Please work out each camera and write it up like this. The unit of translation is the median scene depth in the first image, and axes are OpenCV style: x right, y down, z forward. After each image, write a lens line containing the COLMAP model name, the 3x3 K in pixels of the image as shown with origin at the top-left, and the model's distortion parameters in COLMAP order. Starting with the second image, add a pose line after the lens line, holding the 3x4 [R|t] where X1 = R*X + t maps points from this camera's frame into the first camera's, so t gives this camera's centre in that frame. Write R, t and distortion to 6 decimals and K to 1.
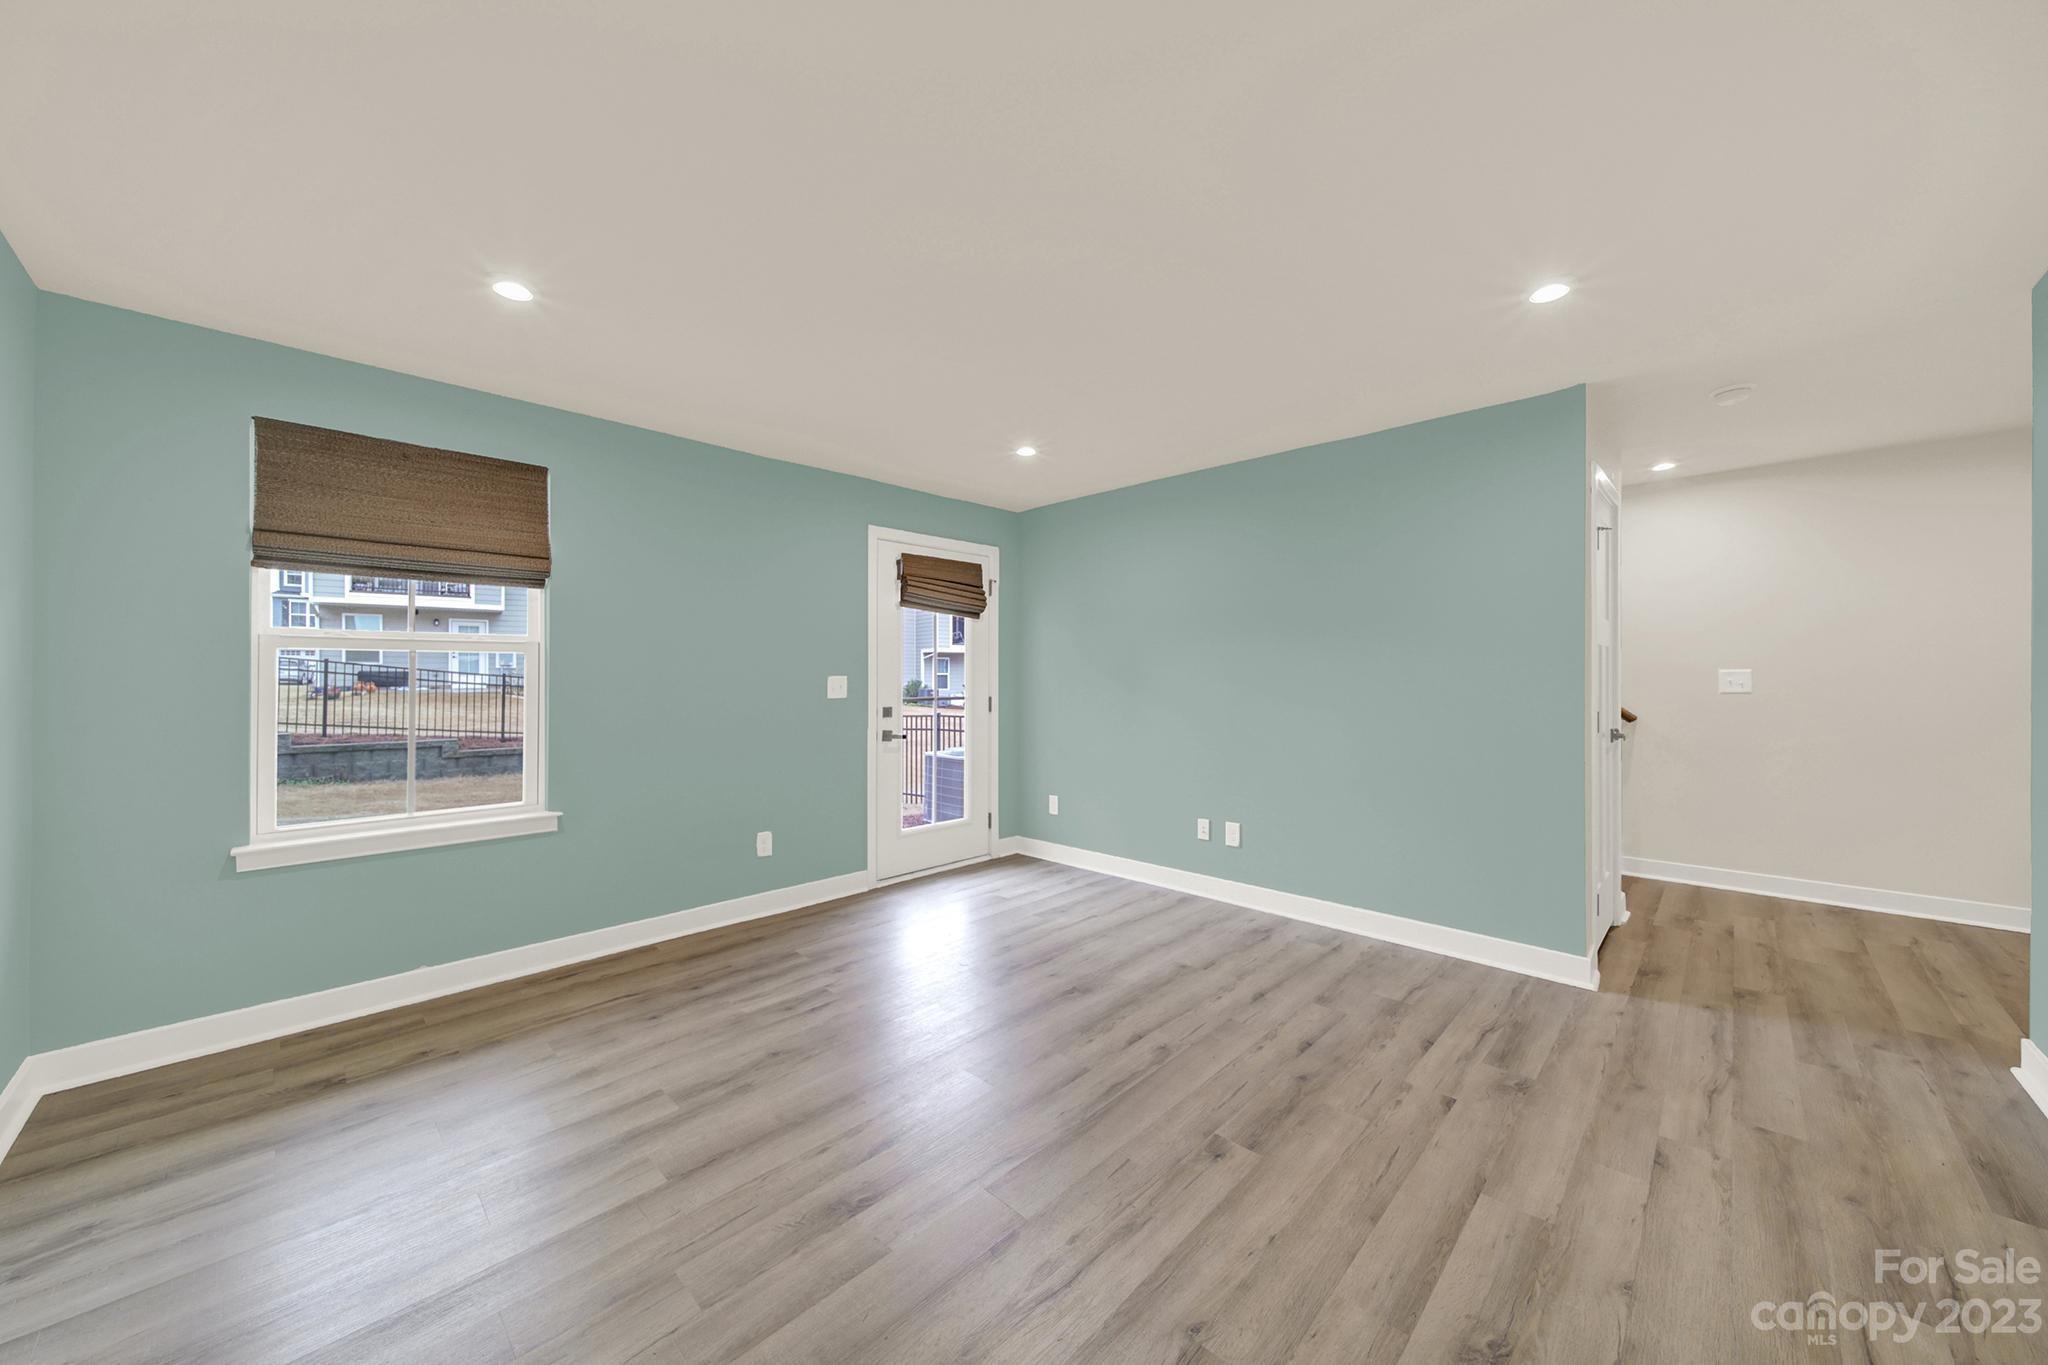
lens RADIAL K [[732.8, 0, 1010.5], [0, 732.8, 672.1], [0, 0, 1]] dist [0.001946, -0.000200]
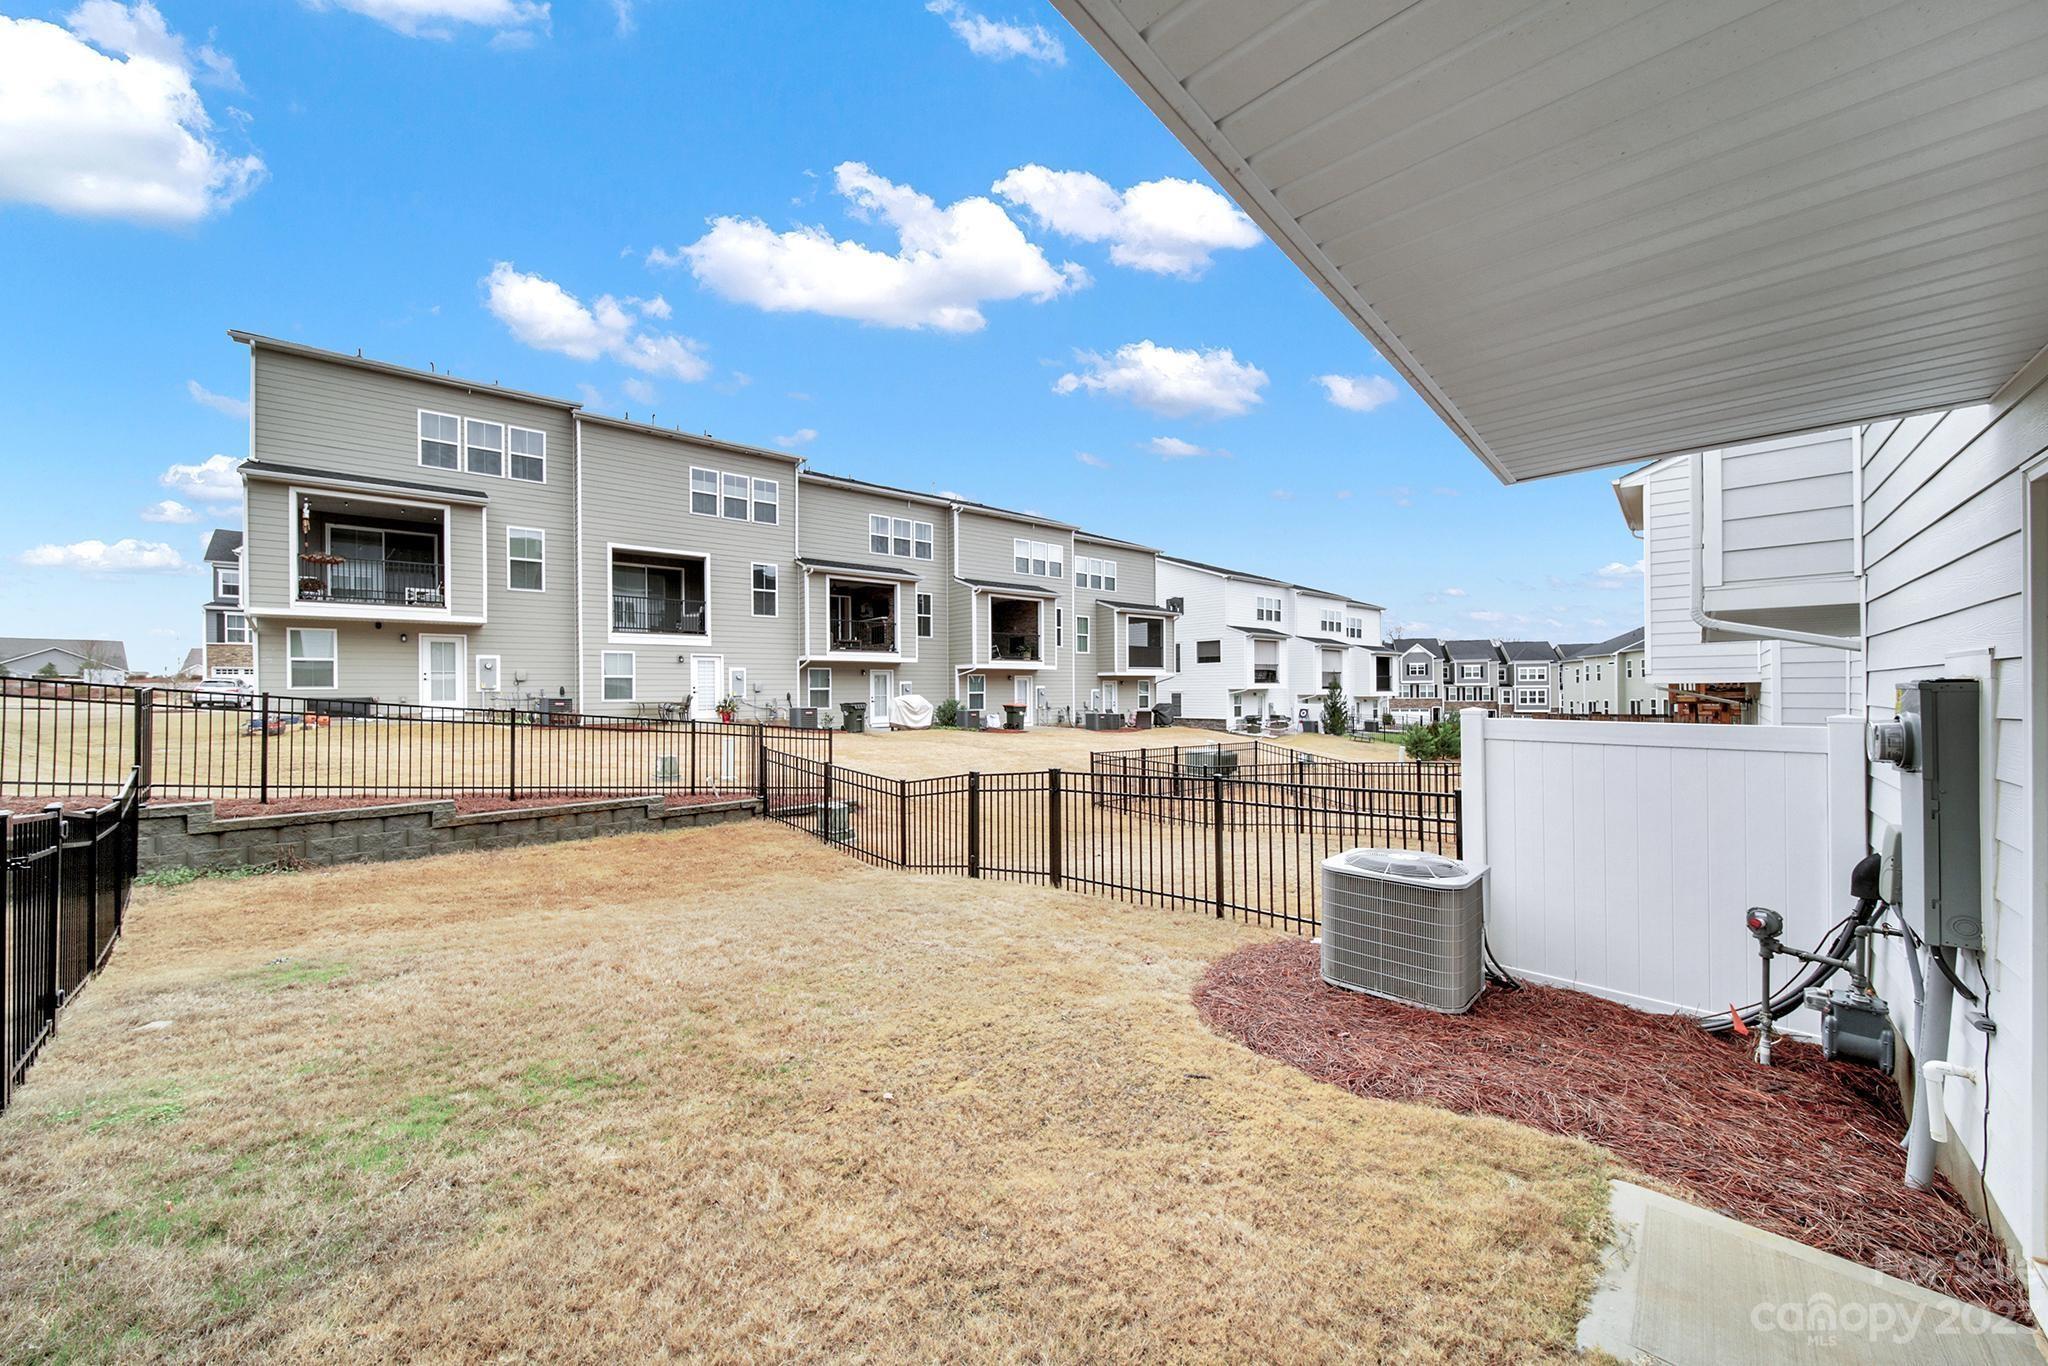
lens RADIAL K [[732.8, 0, 1003.8], [0, 732.8, 689.7], [0, 0, 1]] dist [0.001946, -0.000200]
pose [[0.999364, -0.006161, 0.035120, -0.702958], [0.005876, 0.999949, 0.008225, -0.064498], [-0.035169, -0.008014, 0.999349, 0.766514]]
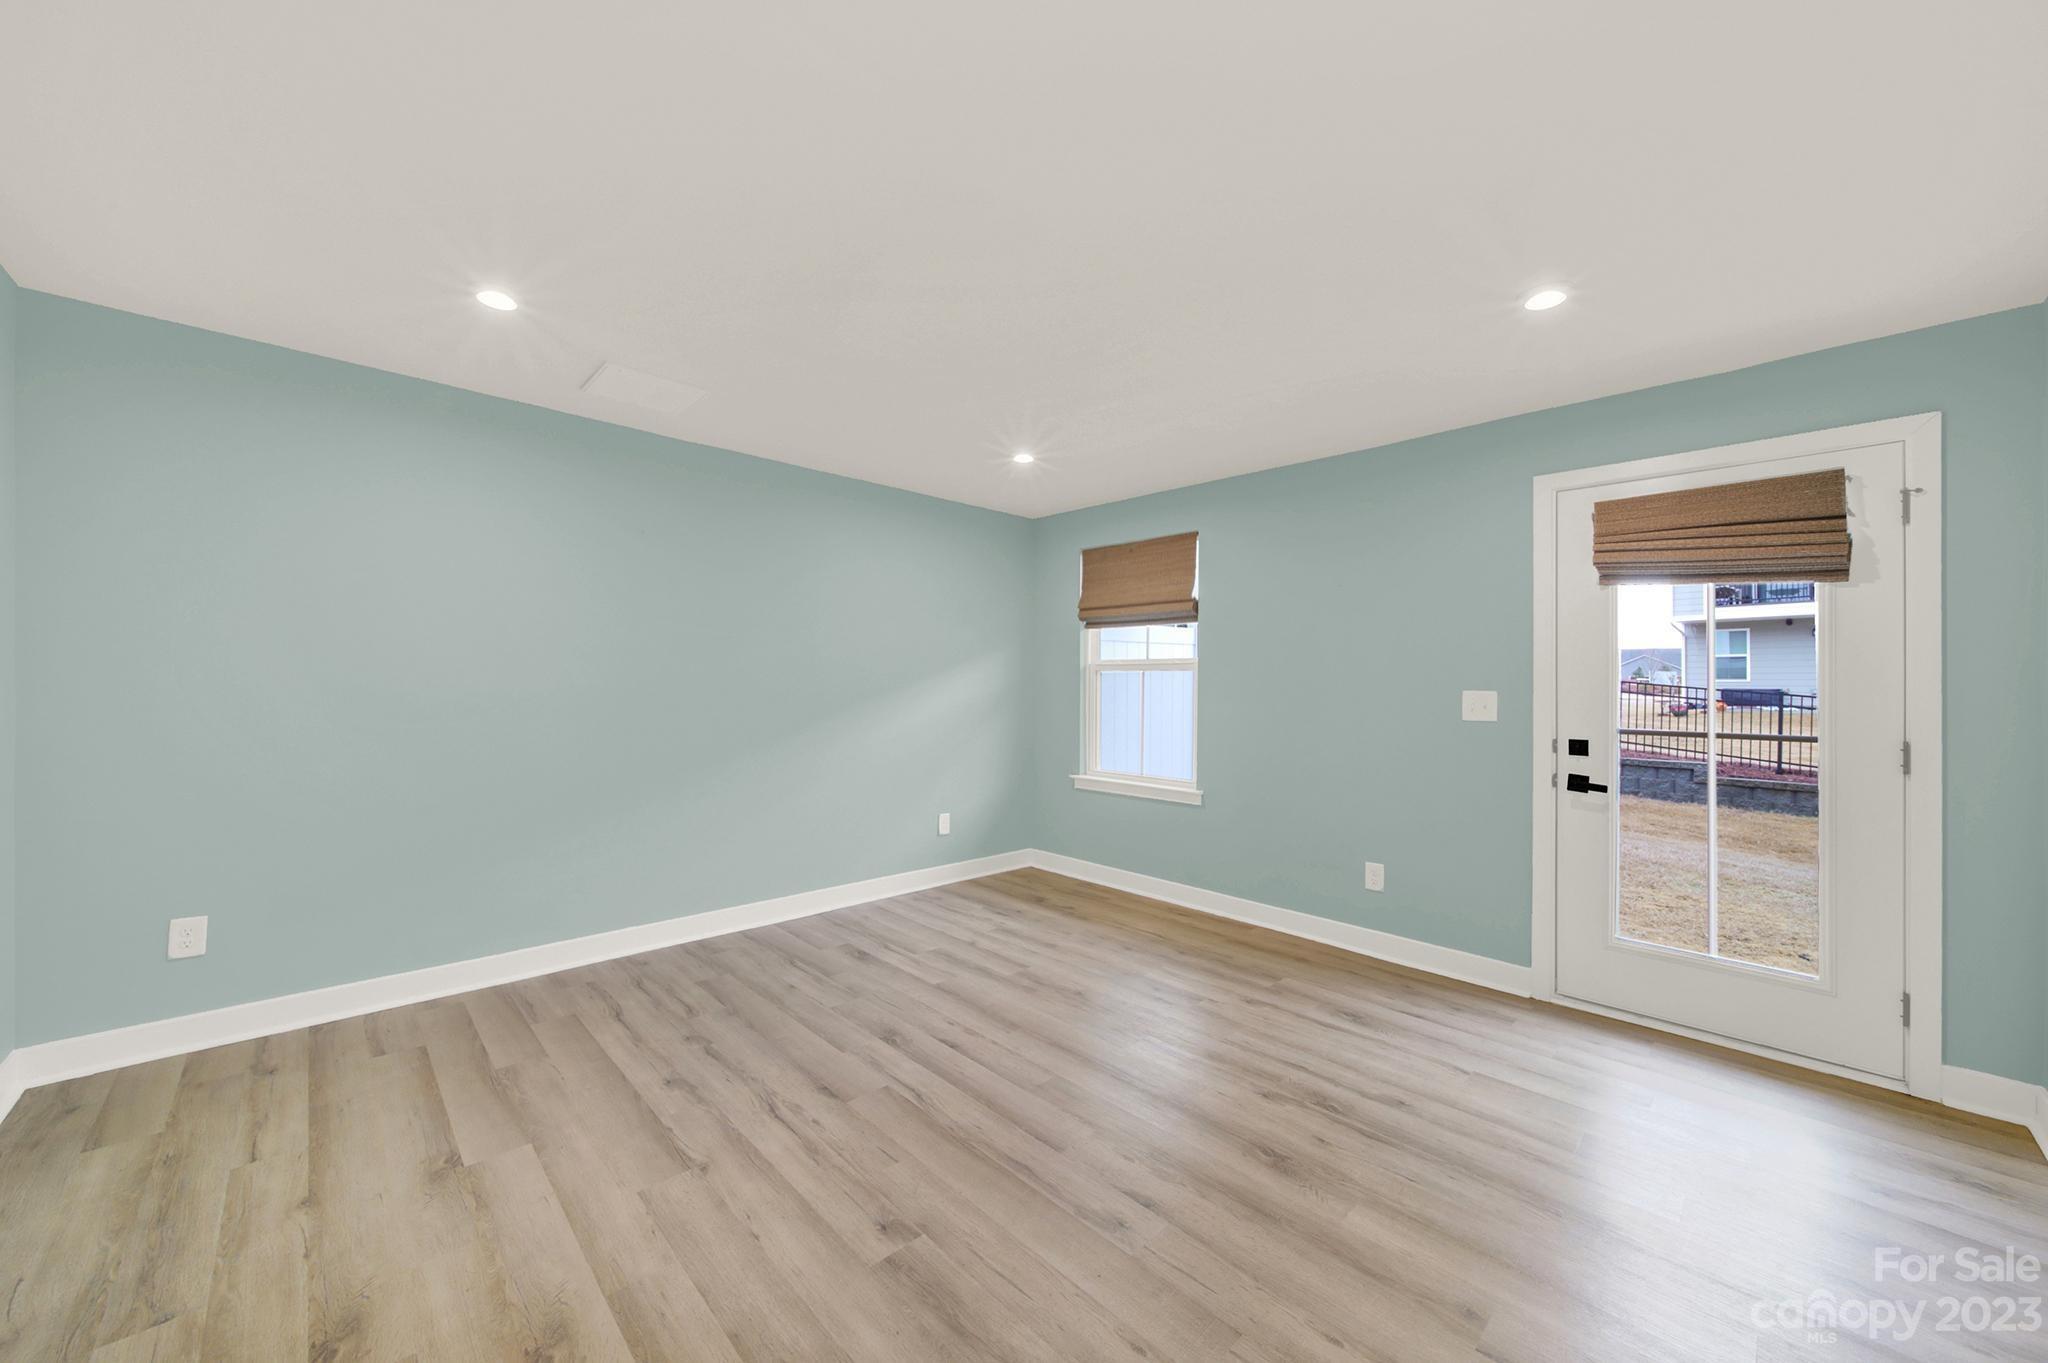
lens RADIAL K [[732.8, 0, 1018.6], [0, 732.8, 673.2], [0, 0, 1]] dist [0.001946, -0.000200]
pose [[-0.023932, -0.015873, -0.999588, 0.507518], [-0.007065, 0.999852, -0.015708, 0.001593], [0.999689, 0.006687, -0.024041, 0.509746]]
